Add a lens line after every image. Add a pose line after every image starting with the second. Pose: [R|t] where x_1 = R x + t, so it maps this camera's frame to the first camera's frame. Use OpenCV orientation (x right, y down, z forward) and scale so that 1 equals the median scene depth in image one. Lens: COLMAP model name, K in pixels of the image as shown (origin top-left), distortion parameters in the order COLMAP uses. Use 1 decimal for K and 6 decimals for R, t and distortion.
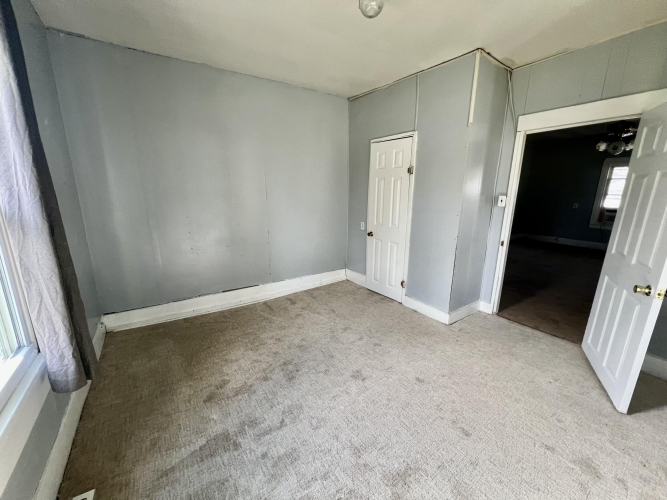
lens RADIAL K [[267.4, 0, 331.5], [0, 267.4, 251.0], [0, 0, 1]] dist [0.000197, -0.000123]
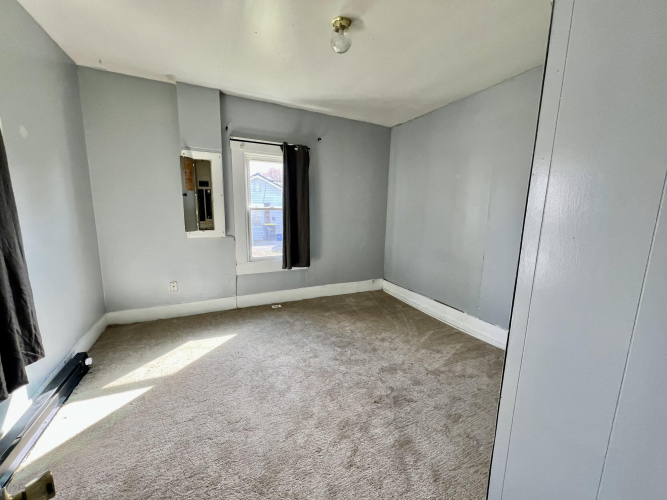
lens RADIAL K [[267.4, 0, 331.5], [0, 267.4, 251.0], [0, 0, 1]] dist [0.000197, -0.000123]
pose [[-0.140327, 0.150219, -0.978643, 0.752704], [-0.249132, 0.951265, 0.181739, -0.143793], [0.958249, 0.269314, -0.096064, 0.697949]]
